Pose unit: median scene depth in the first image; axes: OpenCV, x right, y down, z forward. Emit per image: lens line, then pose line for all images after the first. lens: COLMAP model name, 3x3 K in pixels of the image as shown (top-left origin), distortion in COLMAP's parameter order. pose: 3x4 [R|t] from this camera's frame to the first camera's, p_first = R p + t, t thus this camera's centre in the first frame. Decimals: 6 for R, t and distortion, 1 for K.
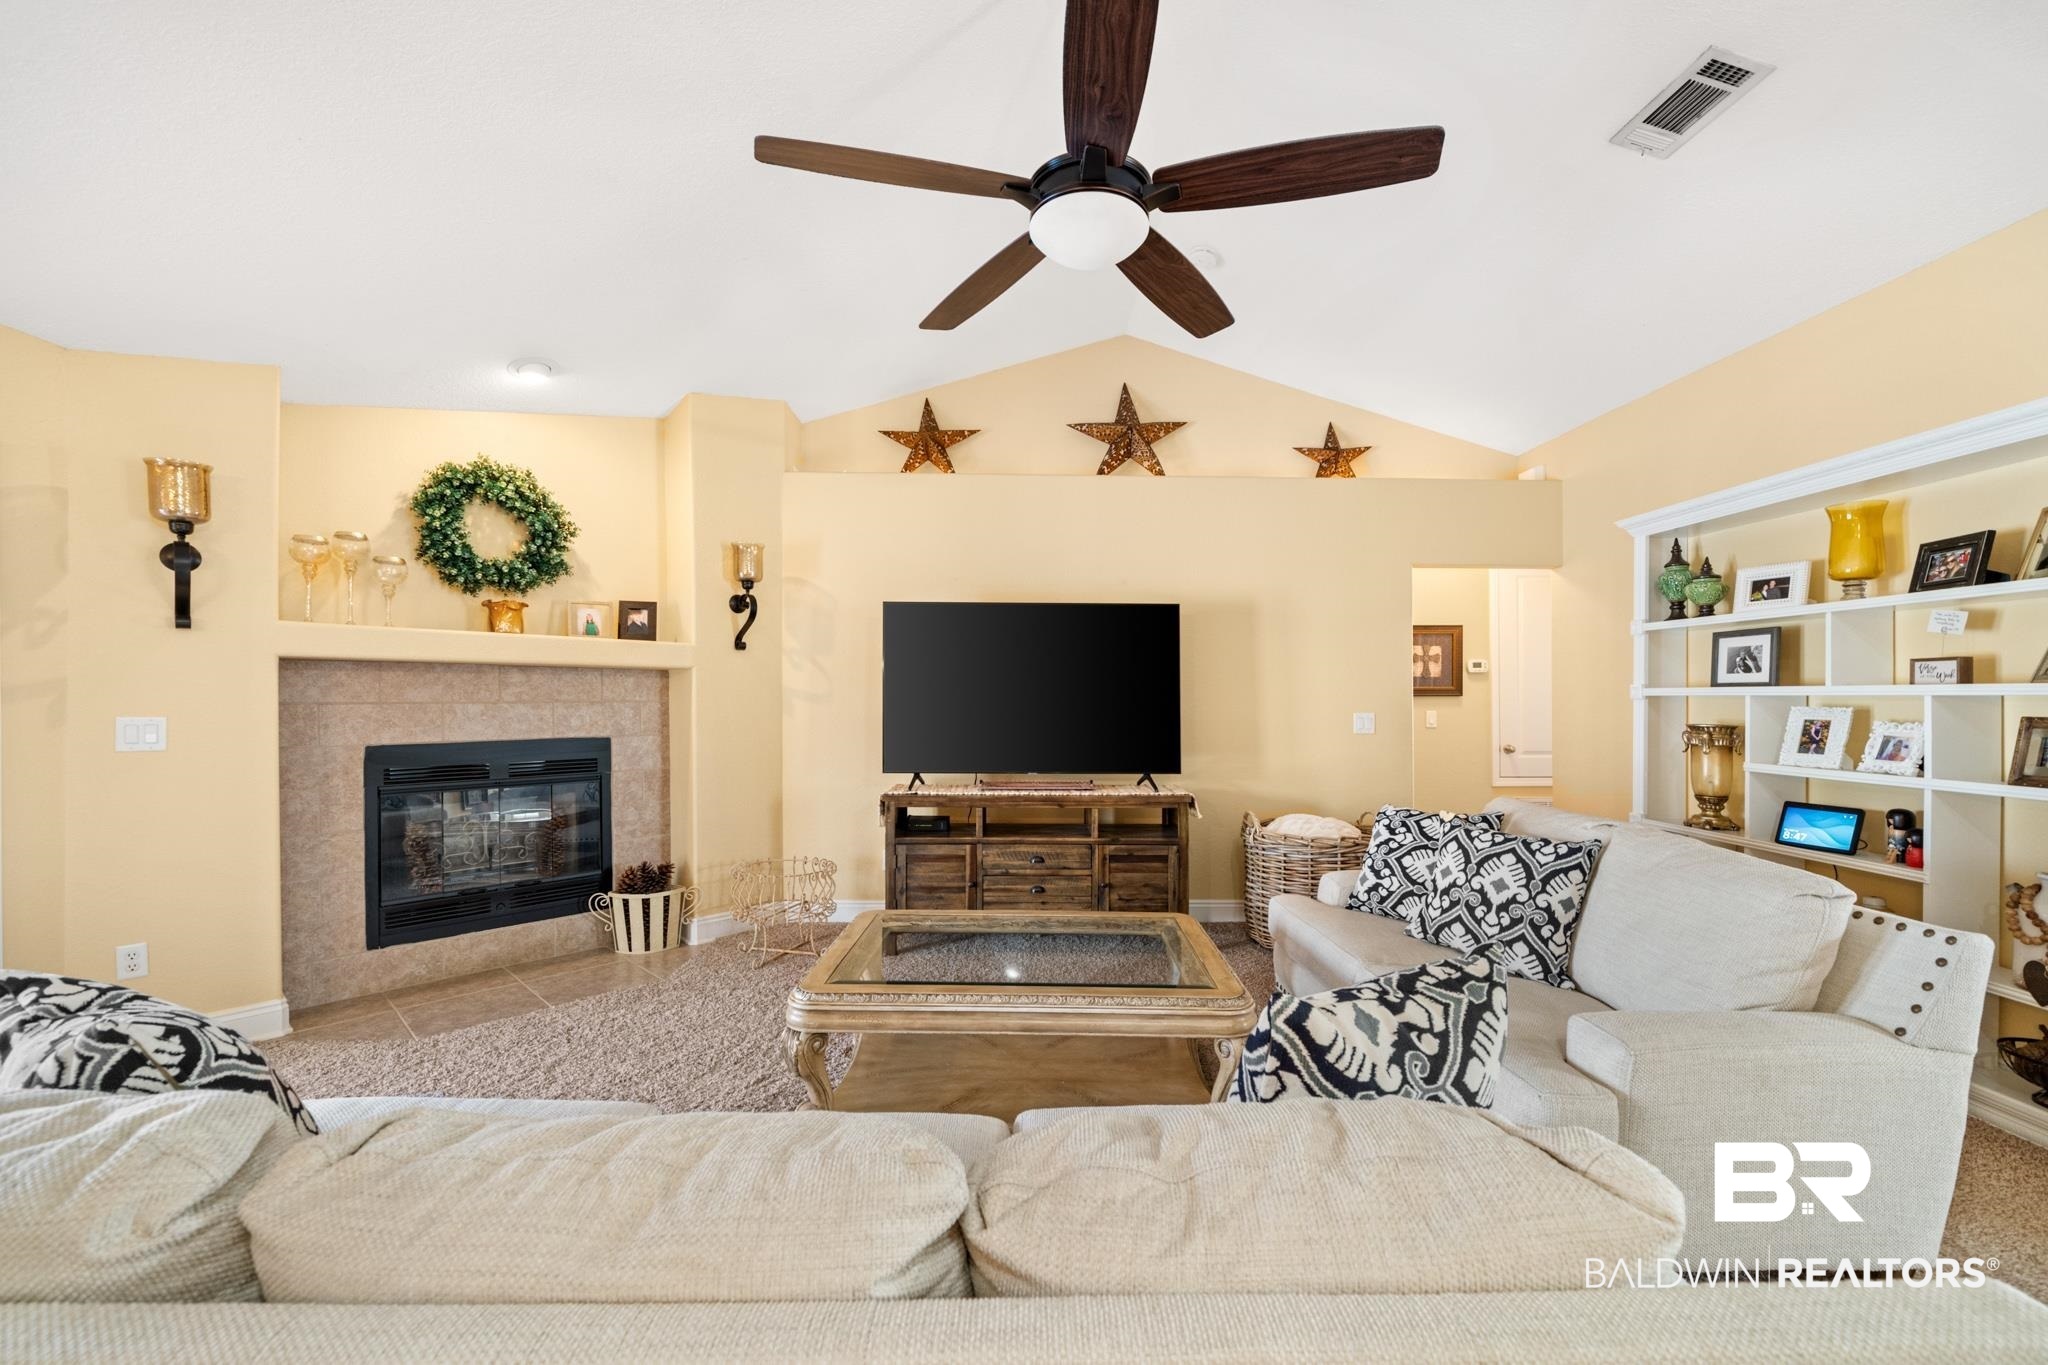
lens RADIAL K [[810.4, 0, 1024.6], [0, 810.4, 694.5], [0, 0, 1]] dist [-0.003301, -0.000215]
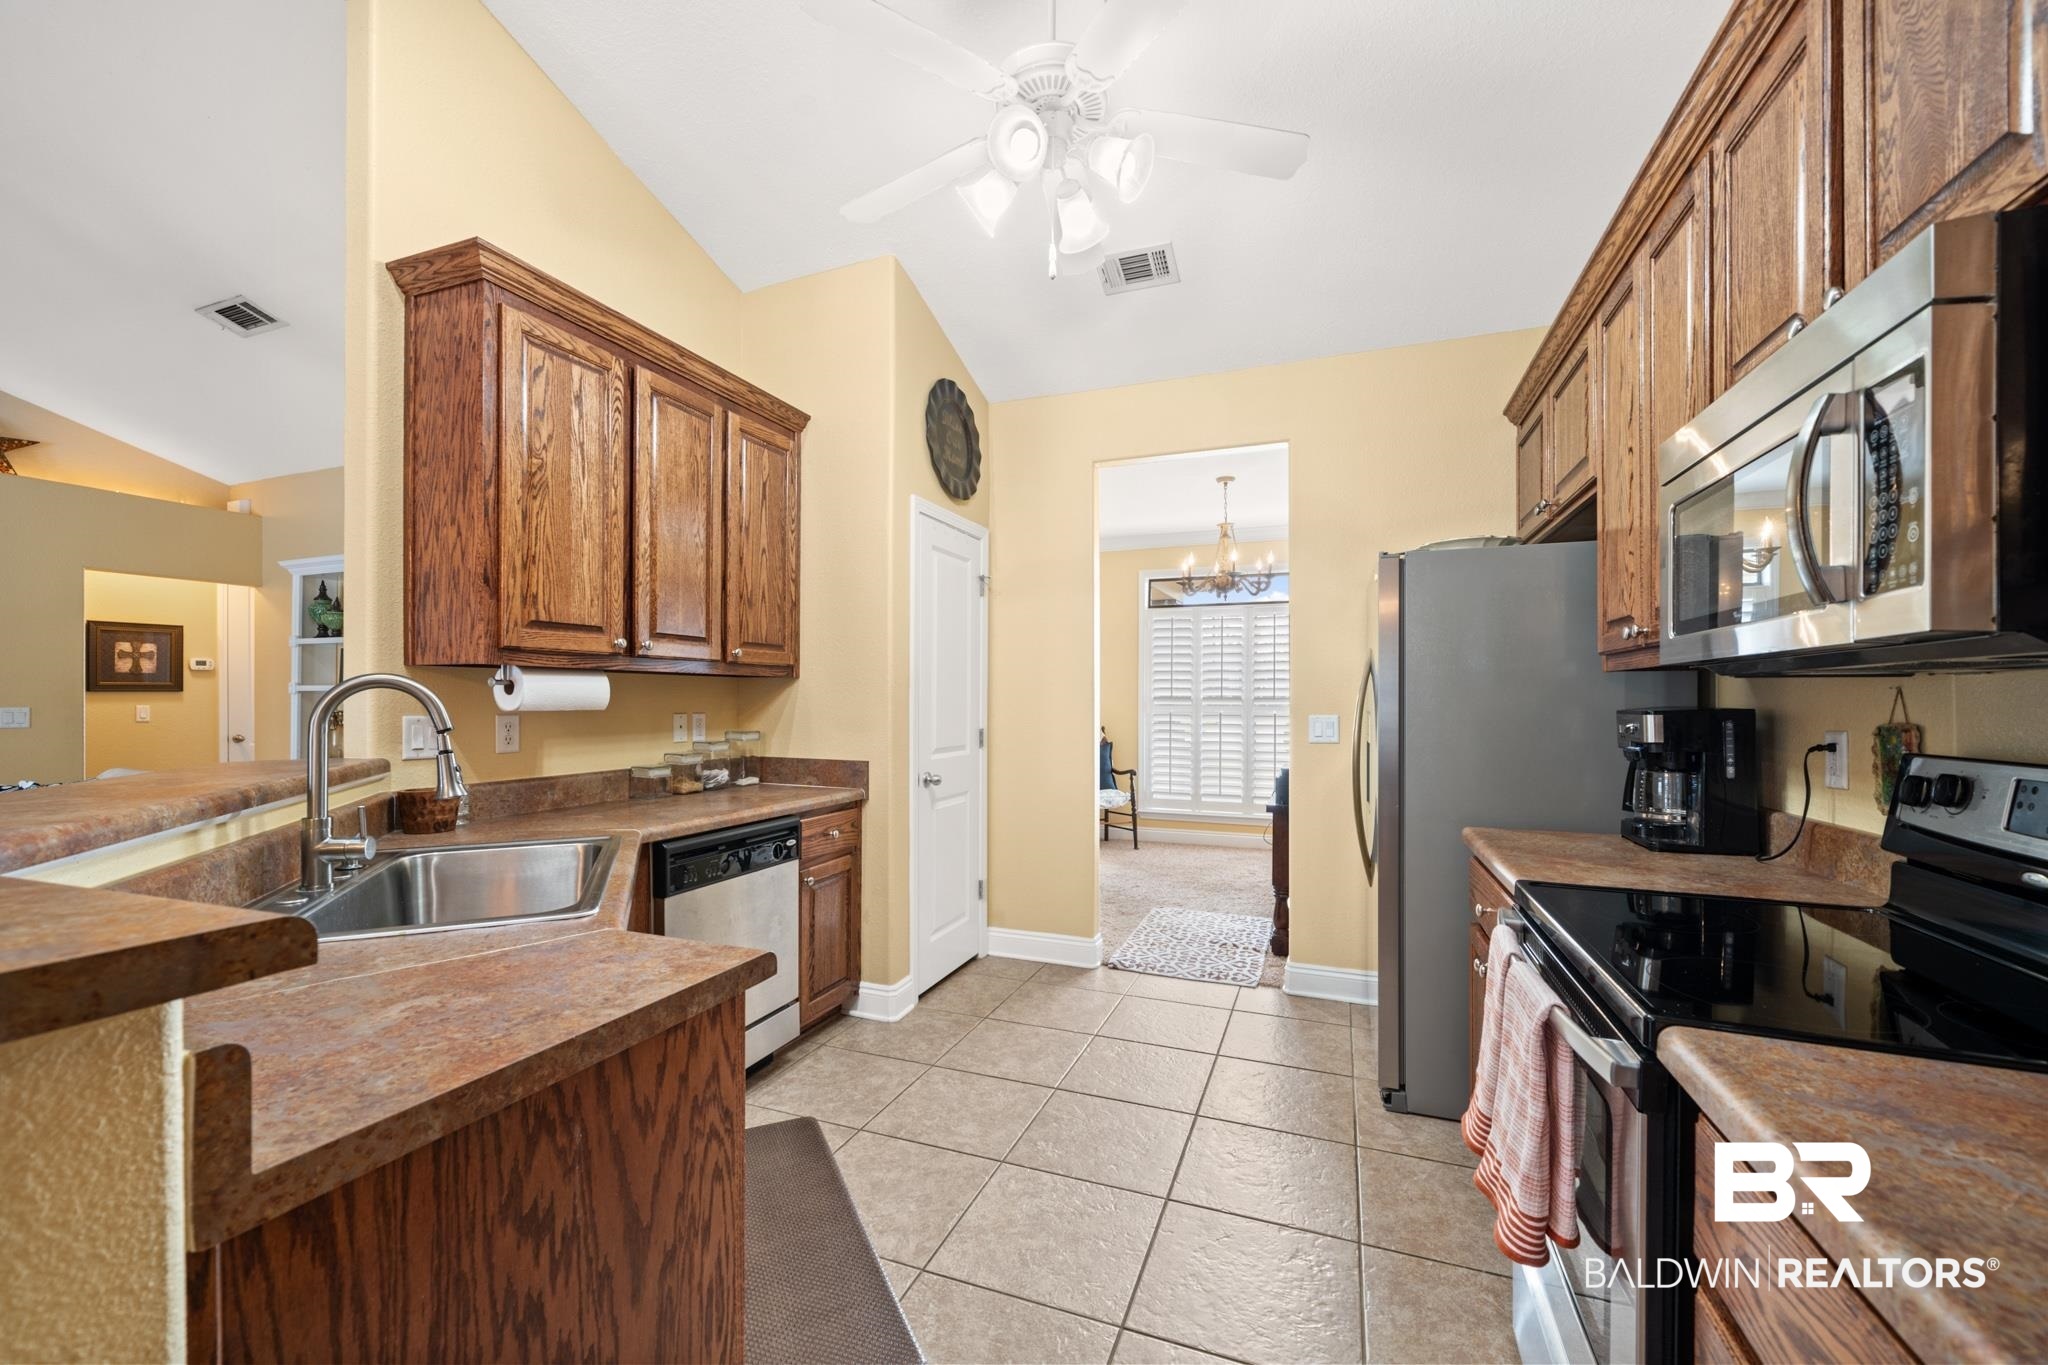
lens RADIAL K [[809.2, 0, 1024.1], [0, 809.2, 697.8], [0, 0, 1]] dist [-0.001074, -0.000109]
pose [[0.385893, -0.003245, 0.922538, -0.030904], [-0.003368, 0.999982, 0.004926, 0.002061], [-0.922537, -0.005009, 0.385875, -0.656604]]
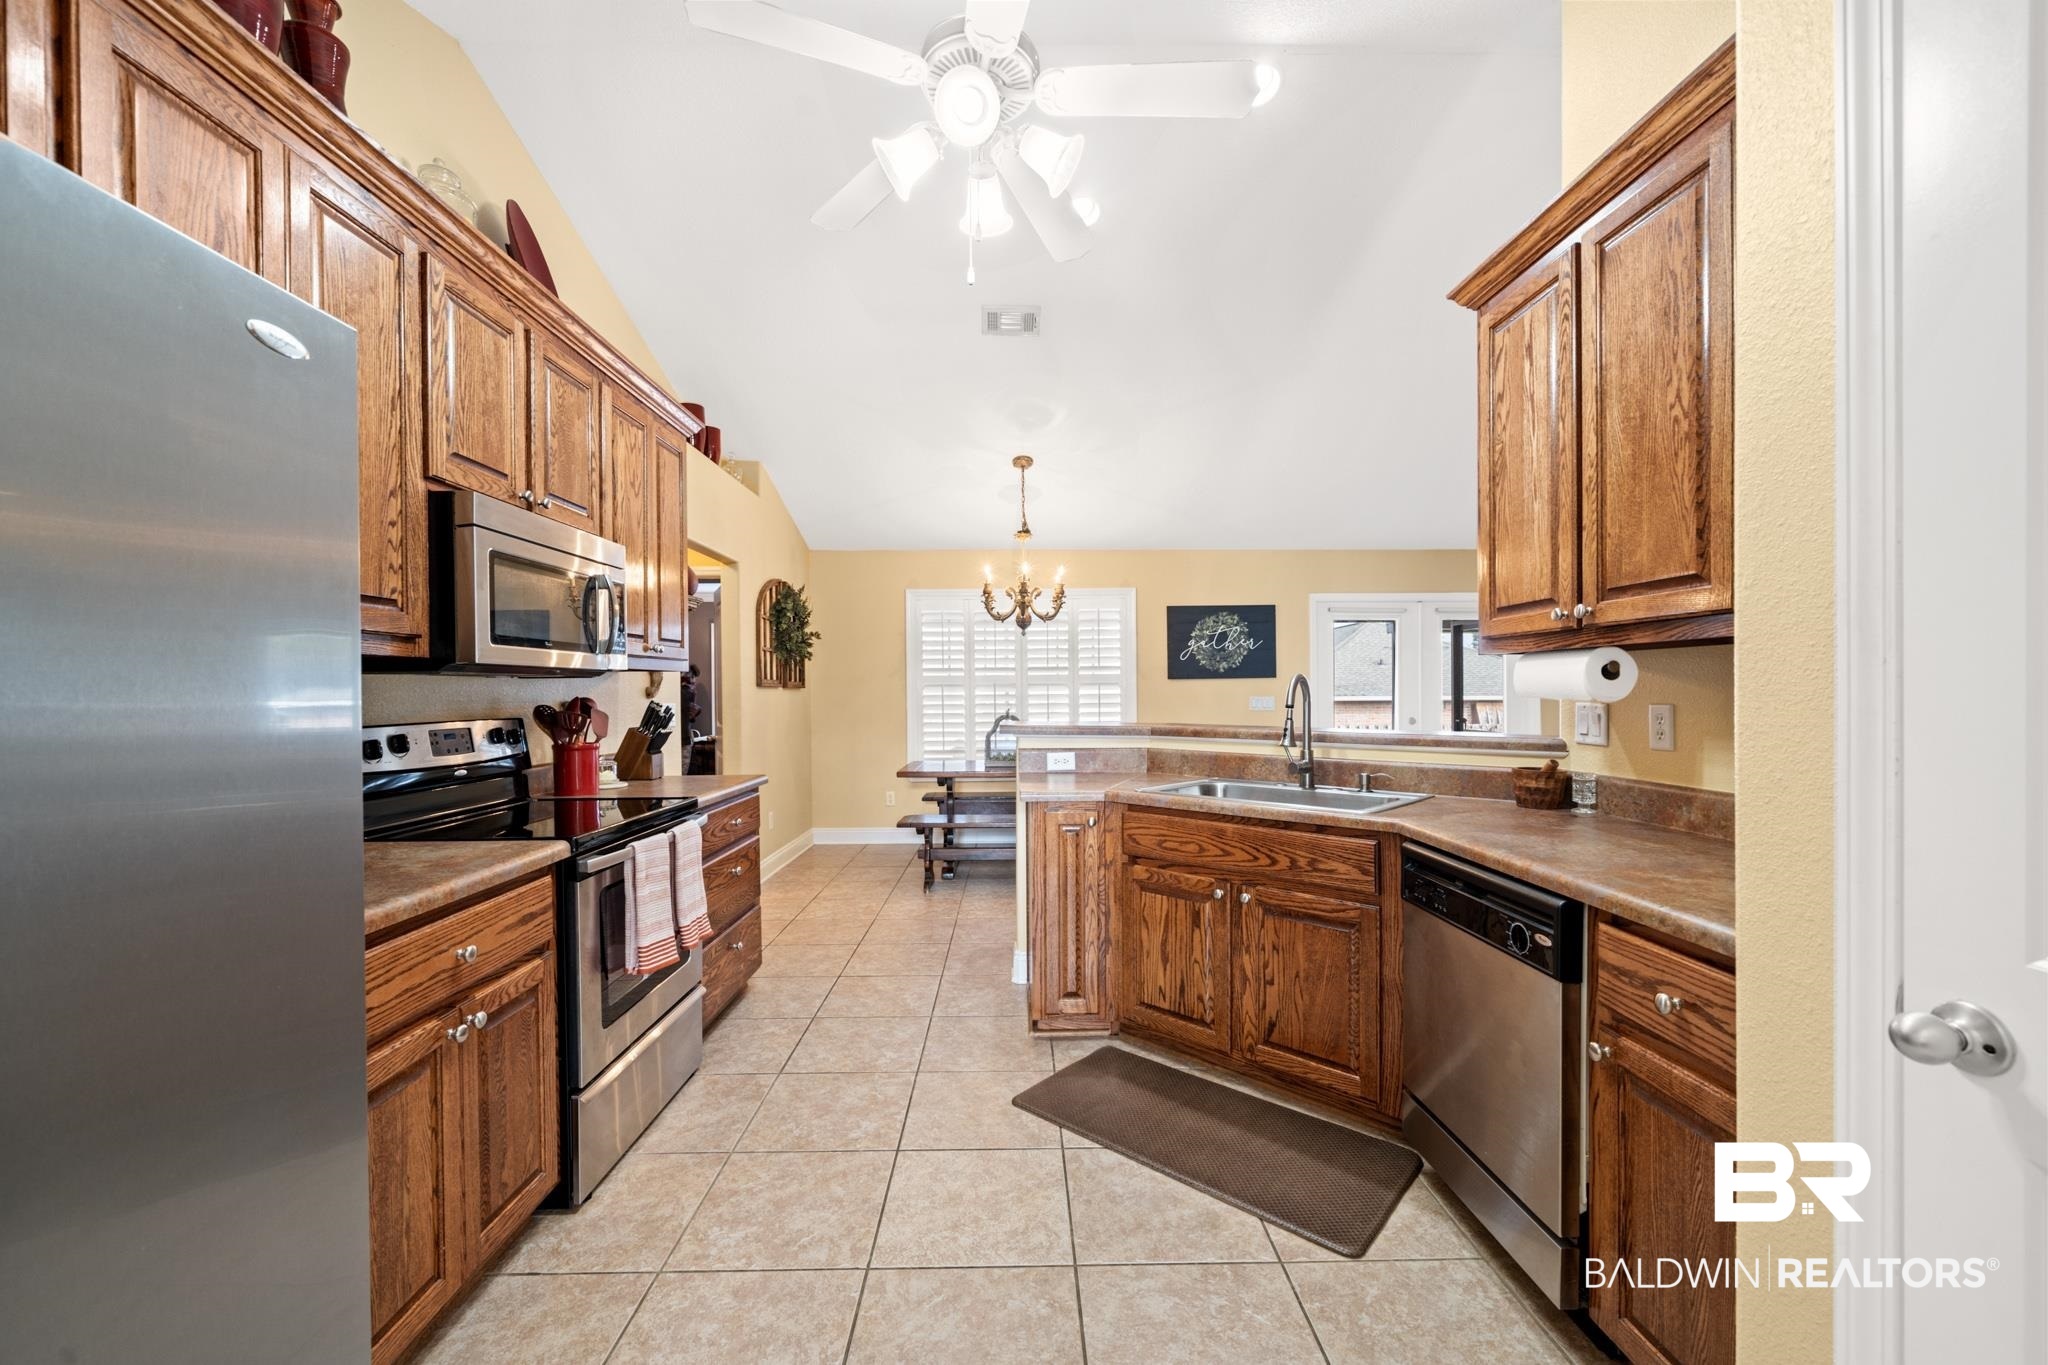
lens RADIAL K [[810.4, 0, 1024.6], [0, 810.4, 694.5], [0, 0, 1]] dist [-0.003301, -0.000215]
pose [[-0.009064, -0.001064, -0.999958, 0.927274], [0.009096, 0.999958, -0.001147, 0.010210], [0.999918, -0.009106, -0.009054, -0.449303]]
